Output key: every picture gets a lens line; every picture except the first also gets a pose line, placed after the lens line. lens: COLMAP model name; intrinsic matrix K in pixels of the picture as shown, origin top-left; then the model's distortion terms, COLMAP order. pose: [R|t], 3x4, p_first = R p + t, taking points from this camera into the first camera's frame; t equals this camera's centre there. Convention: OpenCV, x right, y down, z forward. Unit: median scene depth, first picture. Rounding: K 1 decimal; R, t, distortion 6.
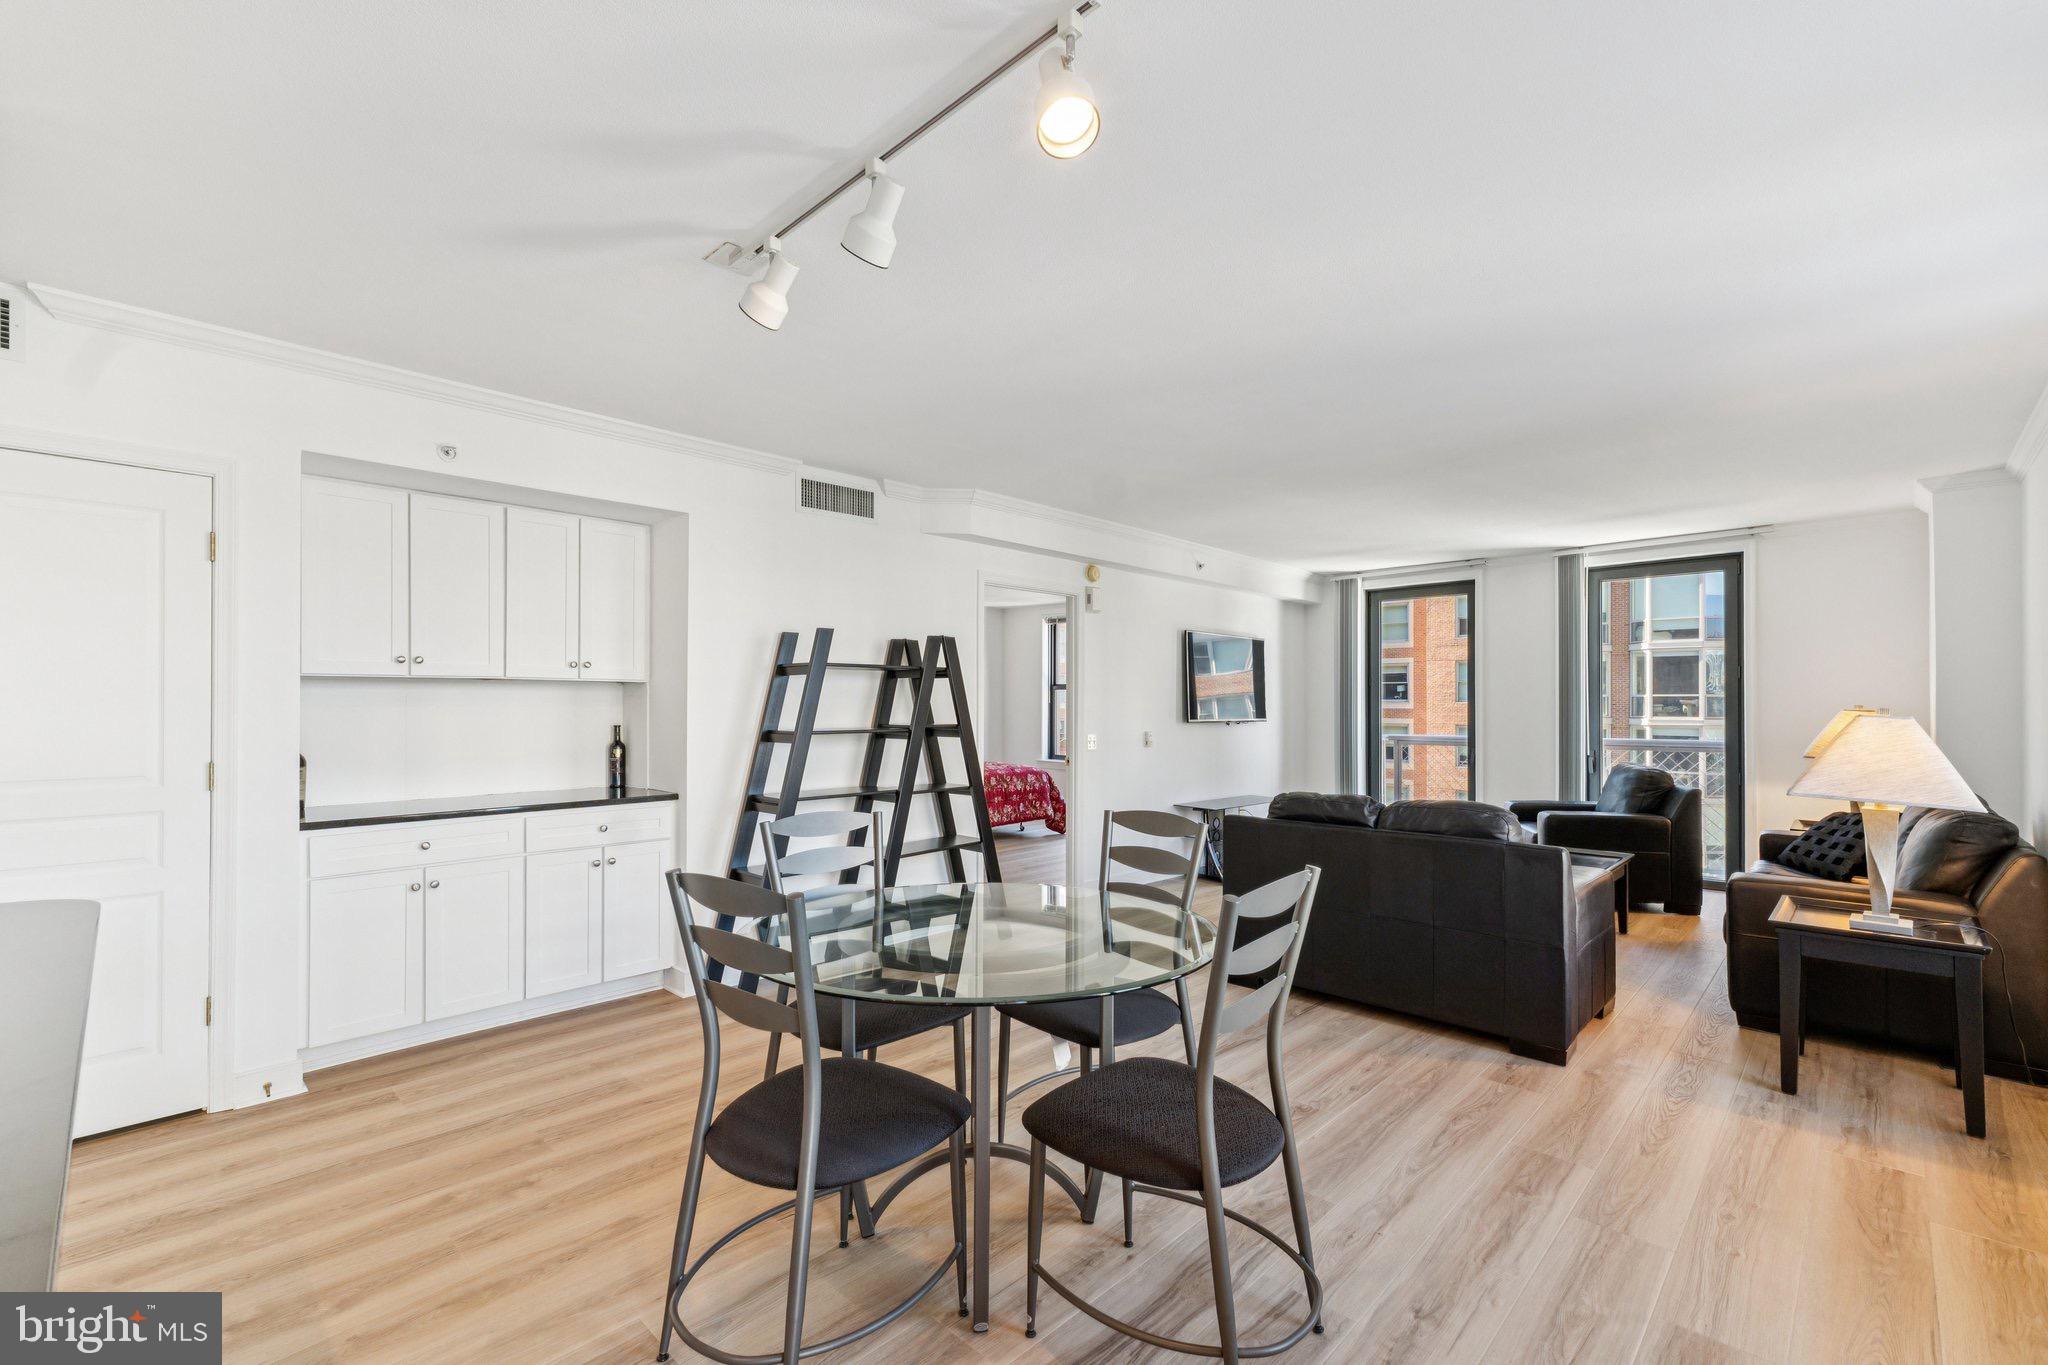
lens RADIAL K [[872.6, 0, 1033.3], [0, 872.6, 701.0], [0, 0, 1]] dist [0.004927, -0.000755]
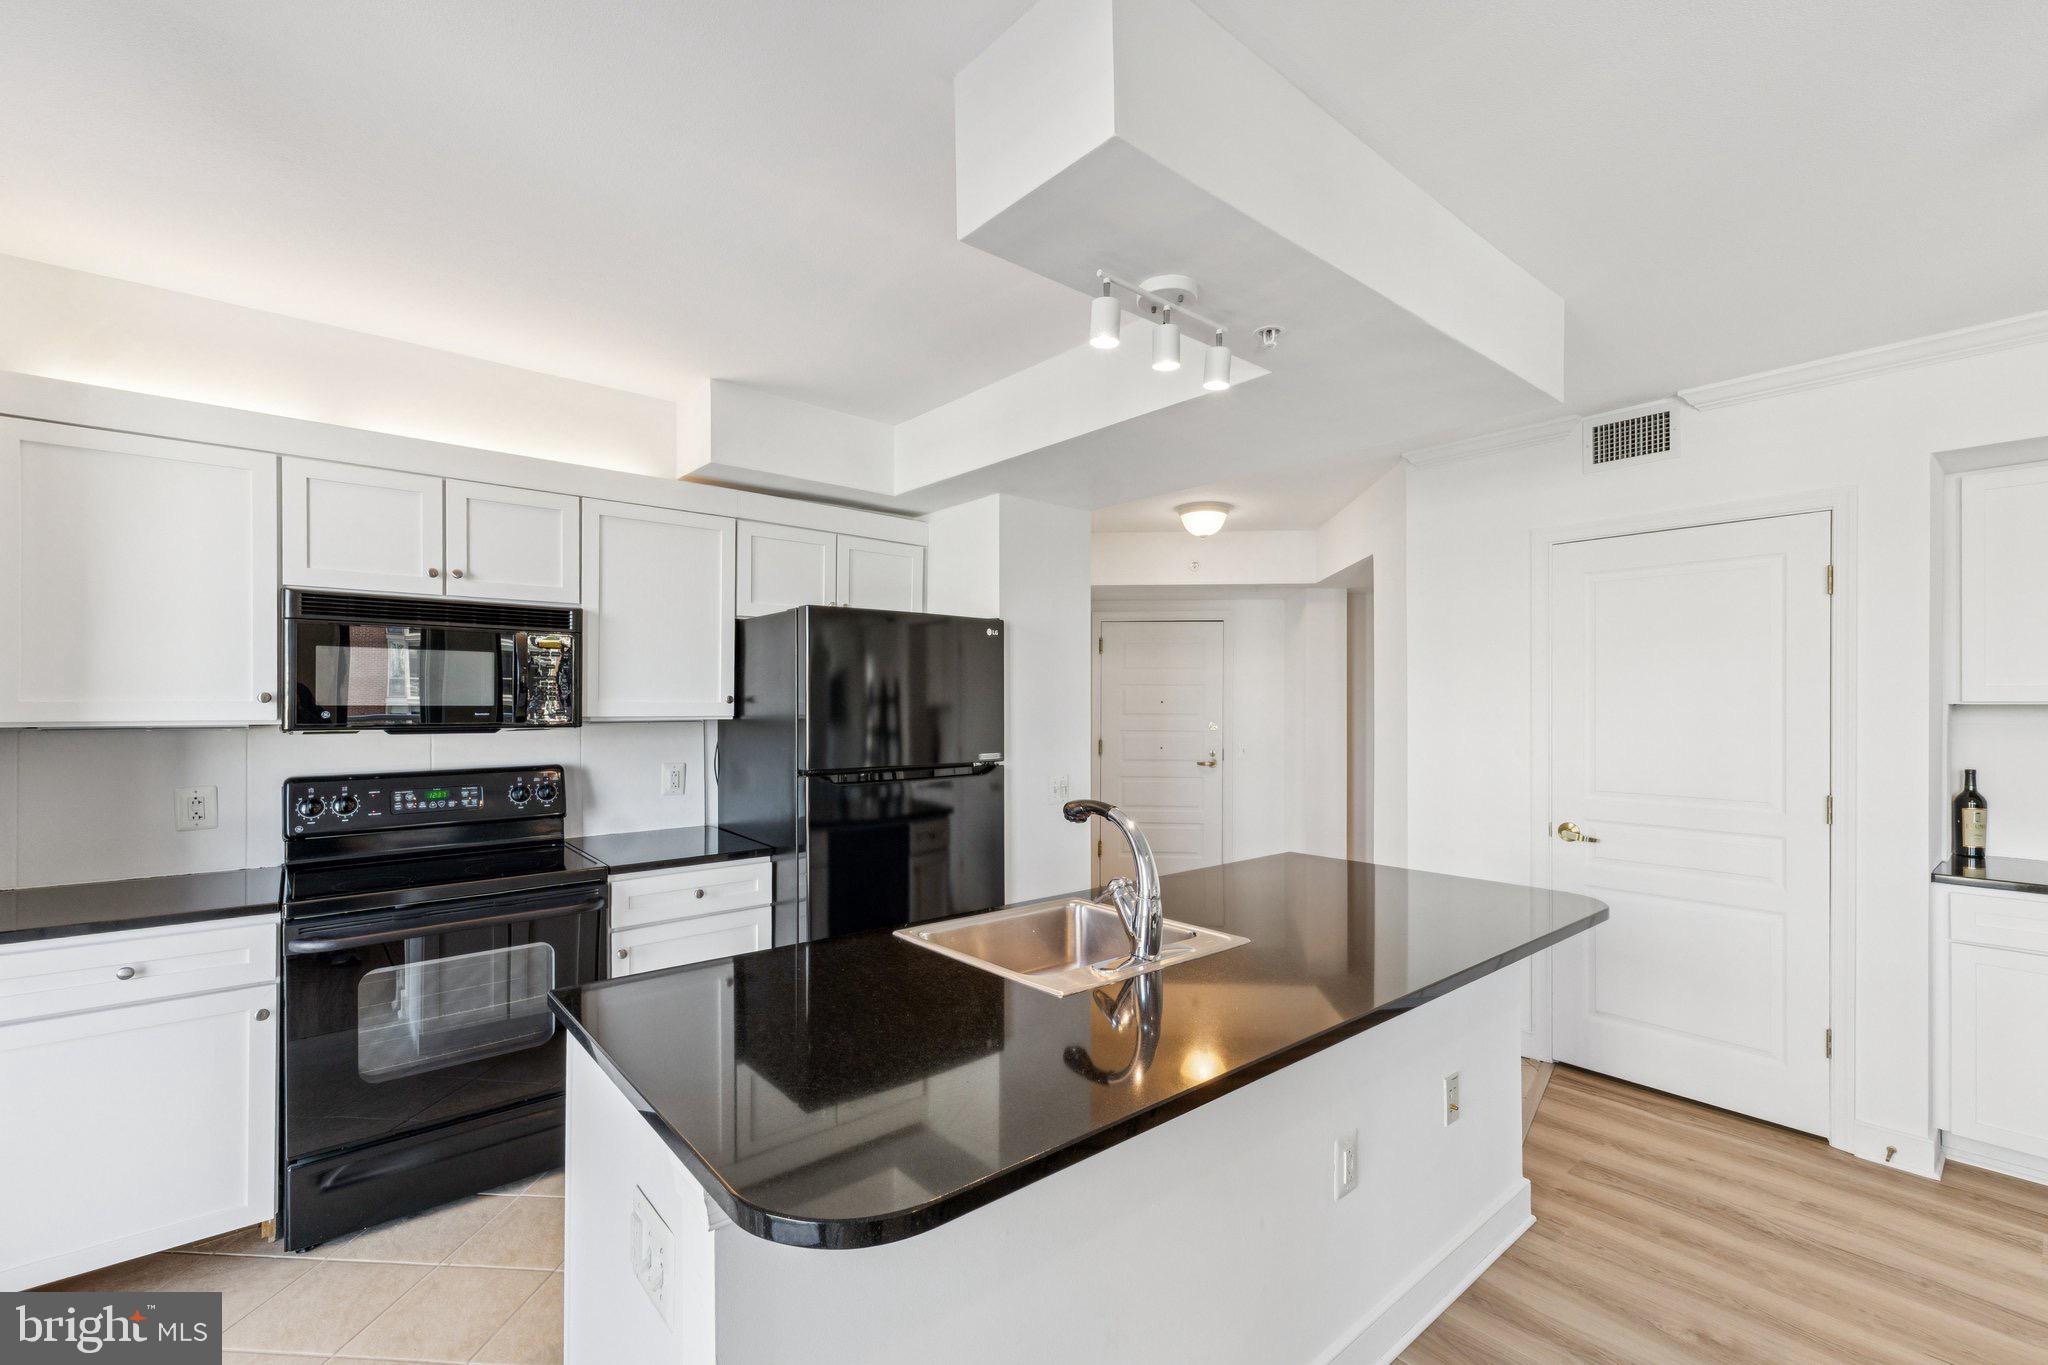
lens RADIAL K [[872.6, 0, 1022.7], [0, 872.6, 700.8], [0, 0, 1]] dist [0.004927, -0.000755]
pose [[-0.101362, -0.000380, -0.994850, 0.102552], [0.004899, 0.999988, -0.000881, -0.028805], [0.994838, -0.004963, -0.101359, 0.126150]]
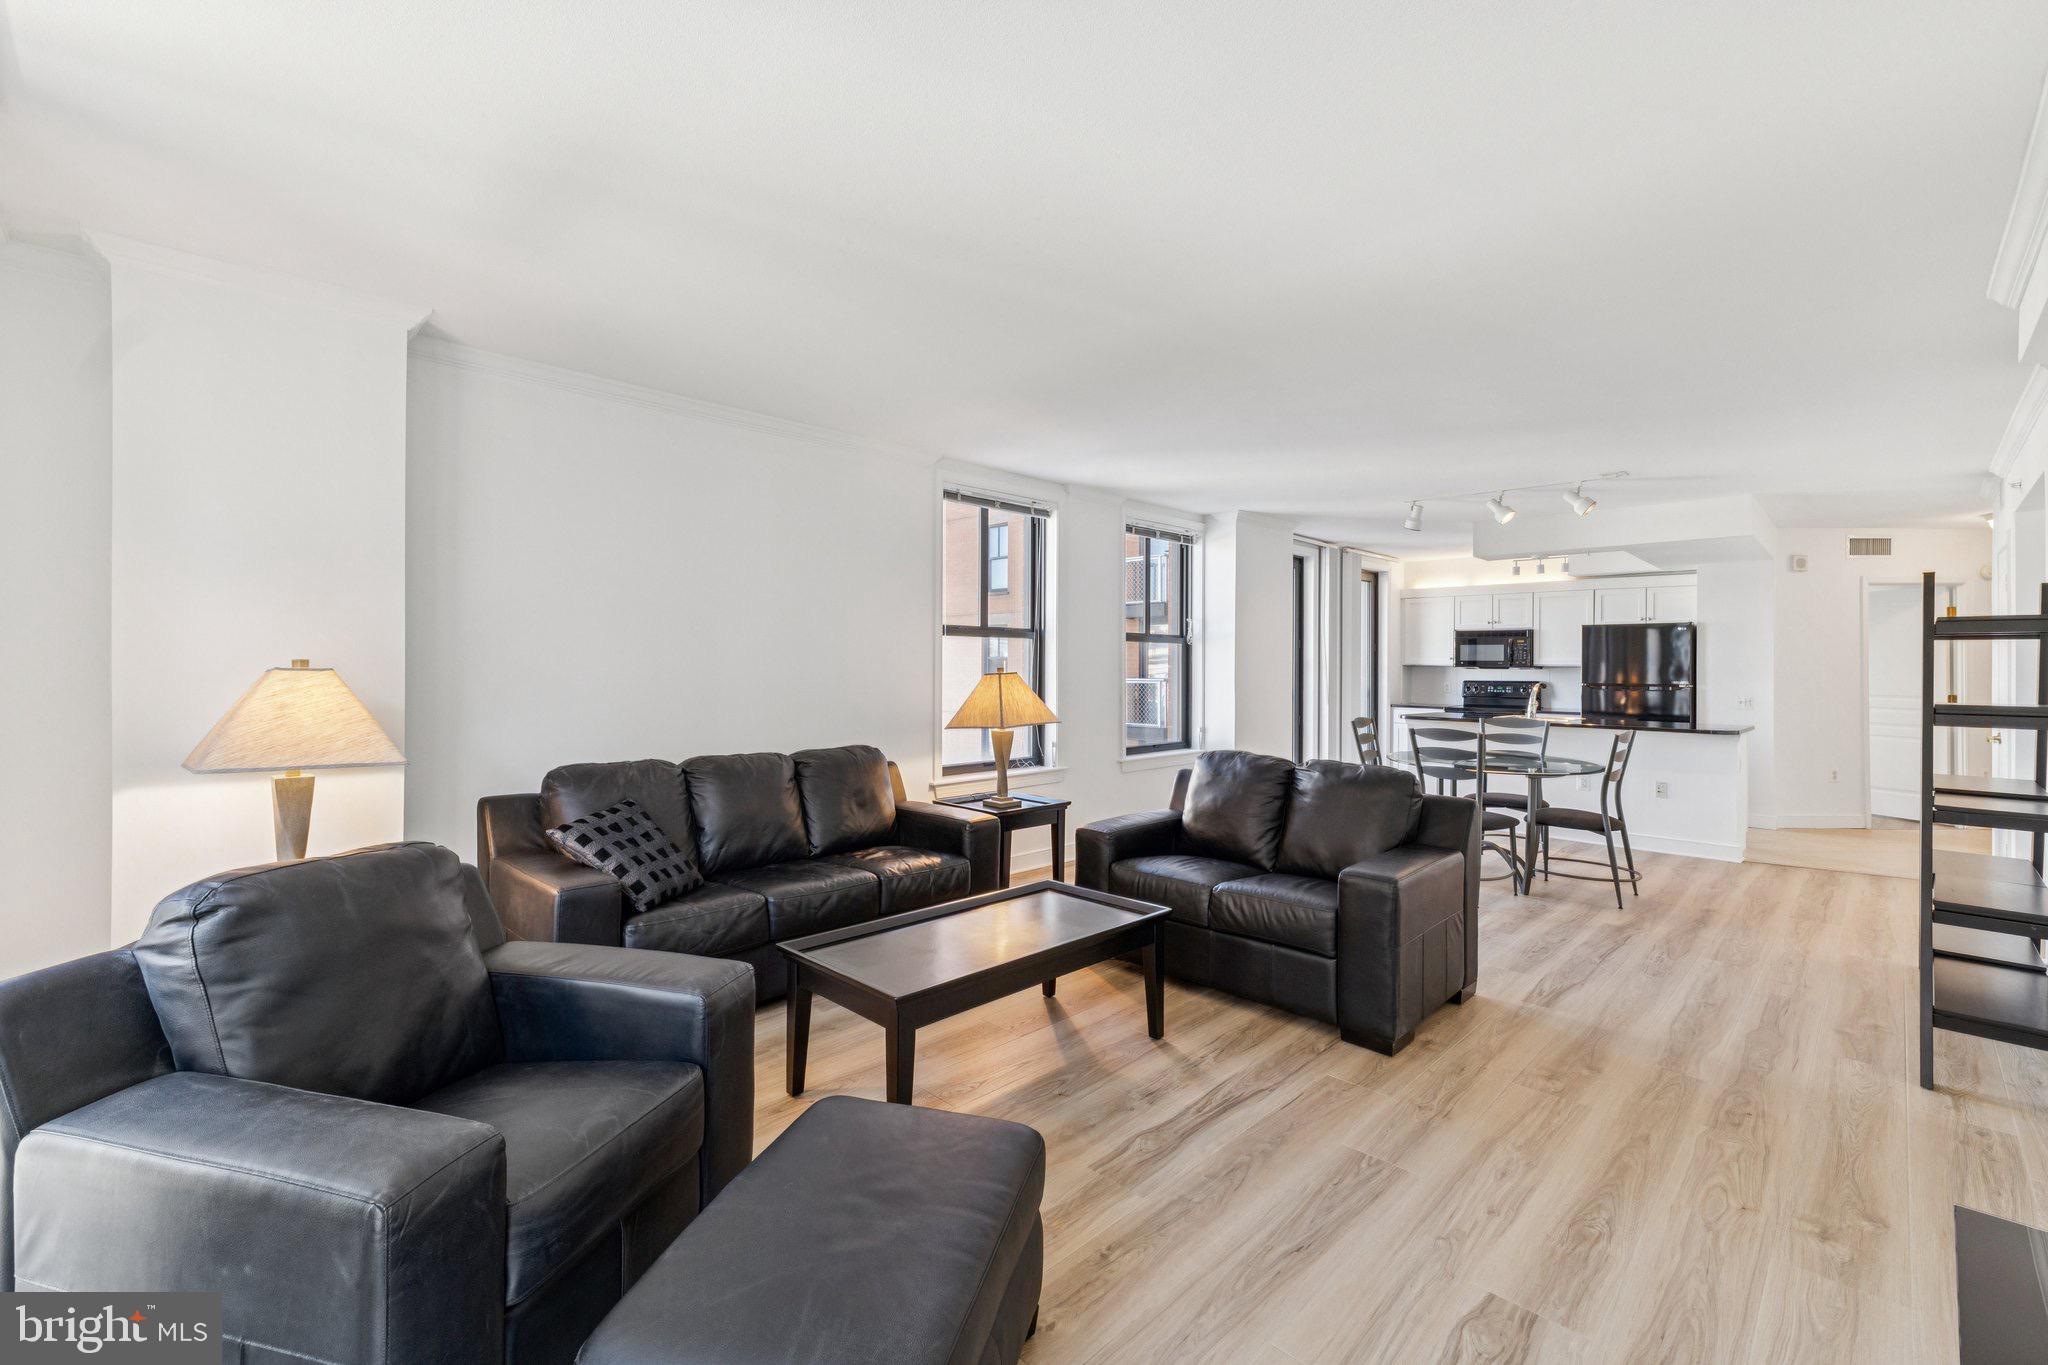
lens RADIAL K [[872.6, 0, 1023.0], [0, 872.6, 668.3], [0, 0, 1]] dist [0.004927, -0.000755]
pose [[-0.999692, -0.009033, 0.023109, 0.645679], [-0.009127, 0.999950, -0.003968, 0.010988], [-0.023072, -0.004178, -0.999725, 1.883429]]
